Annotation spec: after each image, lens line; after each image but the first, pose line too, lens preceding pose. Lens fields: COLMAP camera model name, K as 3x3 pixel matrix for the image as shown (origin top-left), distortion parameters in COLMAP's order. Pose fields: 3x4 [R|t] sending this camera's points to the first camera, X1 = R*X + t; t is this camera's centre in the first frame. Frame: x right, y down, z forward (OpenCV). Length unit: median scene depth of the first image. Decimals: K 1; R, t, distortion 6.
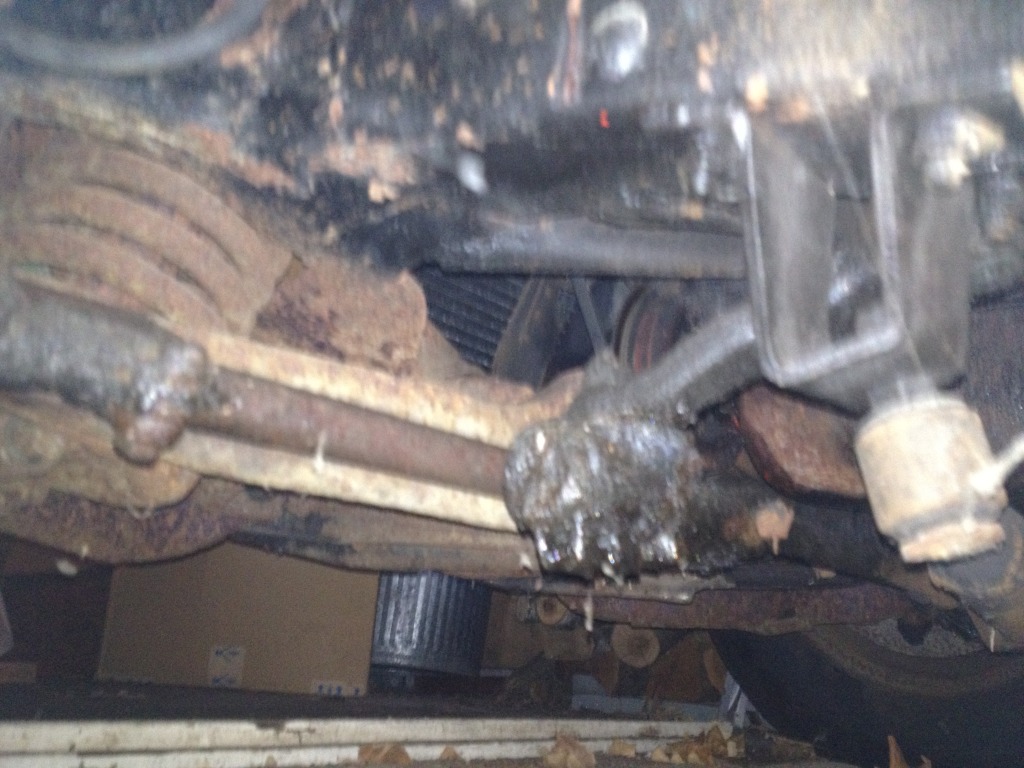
lens RADIAL K [[971.2, 0, 512.0], [0, 971.2, 384.0], [0, 0, 1]] dist [0.104070, -0.209106]
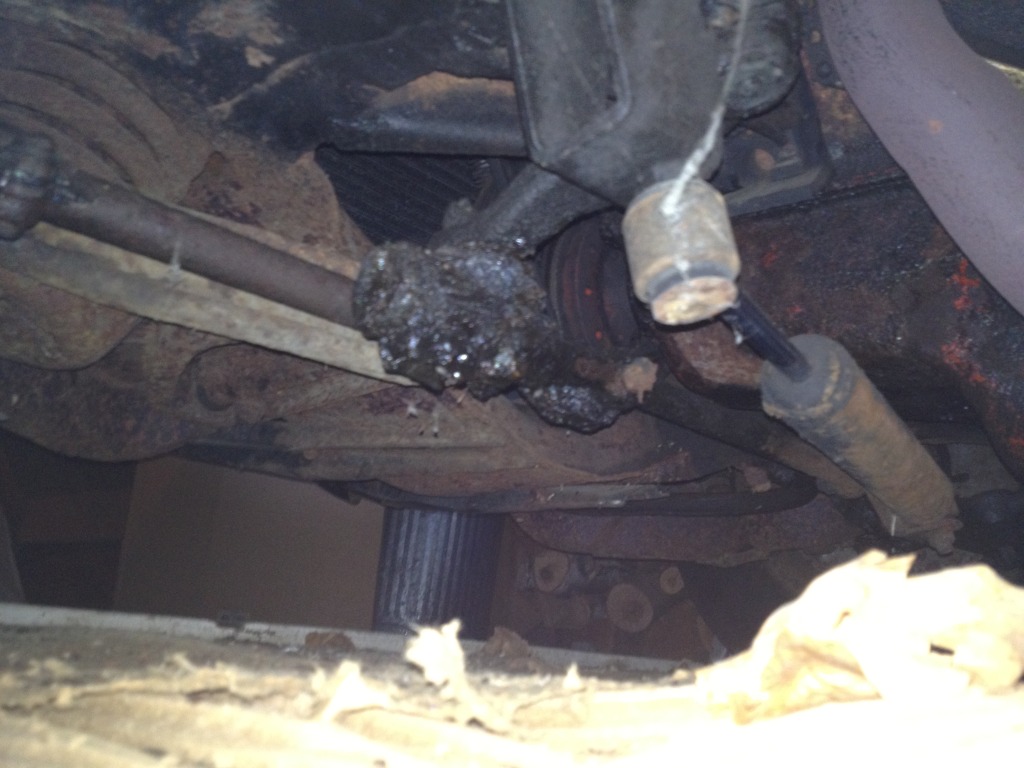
lens RADIAL K [[964.3, 0, 512.0], [0, 964.3, 384.0], [0, 0, 1]] dist [0.114453, -0.236171]
pose [[0.999593, -0.009923, -0.026753, 0.152059], [0.009821, 0.999944, -0.003944, 0.152999], [0.026791, 0.003680, 0.999634, -0.090407]]
